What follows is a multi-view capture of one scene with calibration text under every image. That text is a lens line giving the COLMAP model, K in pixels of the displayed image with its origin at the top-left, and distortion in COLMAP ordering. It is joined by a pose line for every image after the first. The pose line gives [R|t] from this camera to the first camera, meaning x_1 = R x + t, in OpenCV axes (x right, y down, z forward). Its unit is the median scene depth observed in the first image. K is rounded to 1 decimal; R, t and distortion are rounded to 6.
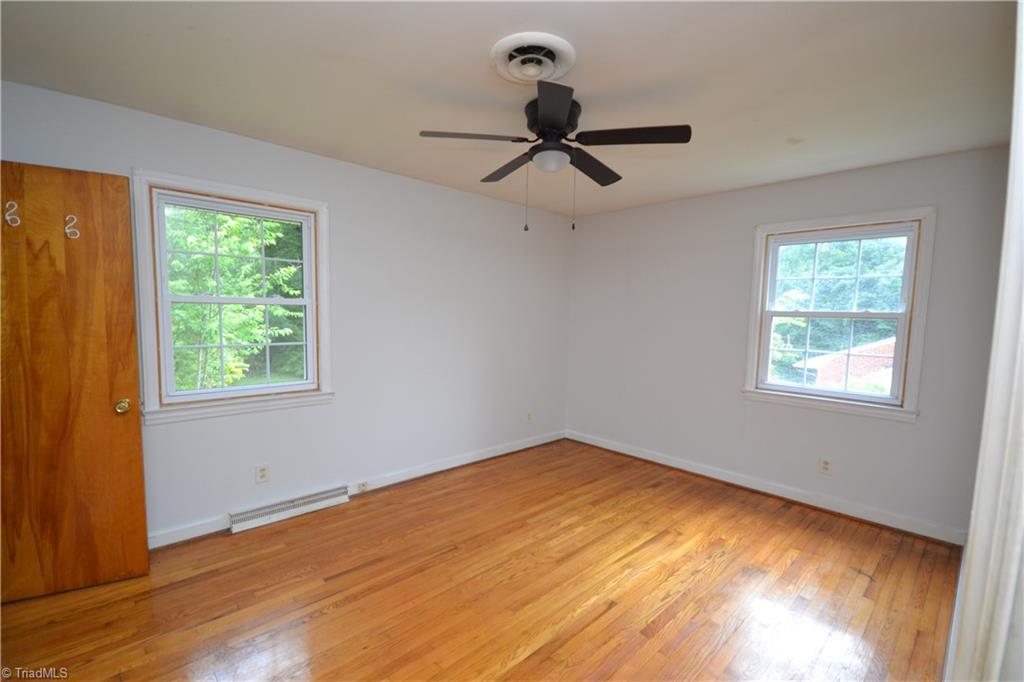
lens RADIAL K [[464.5, 0, 508.7], [0, 464.5, 352.6], [0, 0, 1]] dist [0.015791, -0.015094]
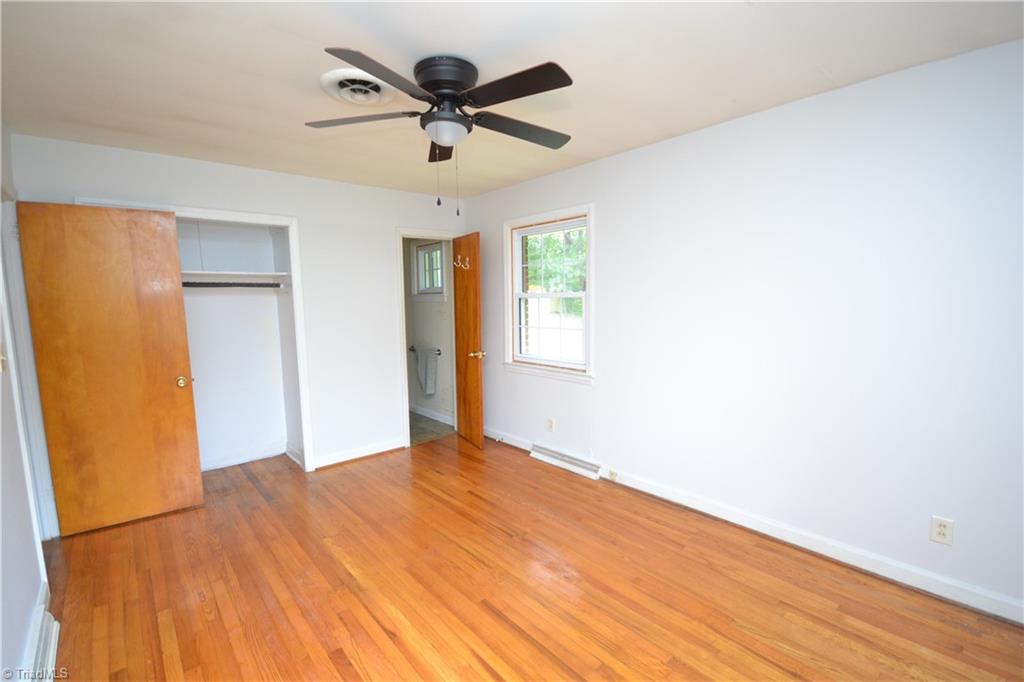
lens RADIAL K [[464.5, 0, 508.7], [0, 464.5, 352.6], [0, 0, 1]] dist [0.015791, -0.015094]
pose [[-0.062109, 0.094408, -0.993594, 0.782800], [-0.075917, 0.992185, 0.099019, -0.069527], [0.995178, 0.081581, -0.054456, 0.928037]]
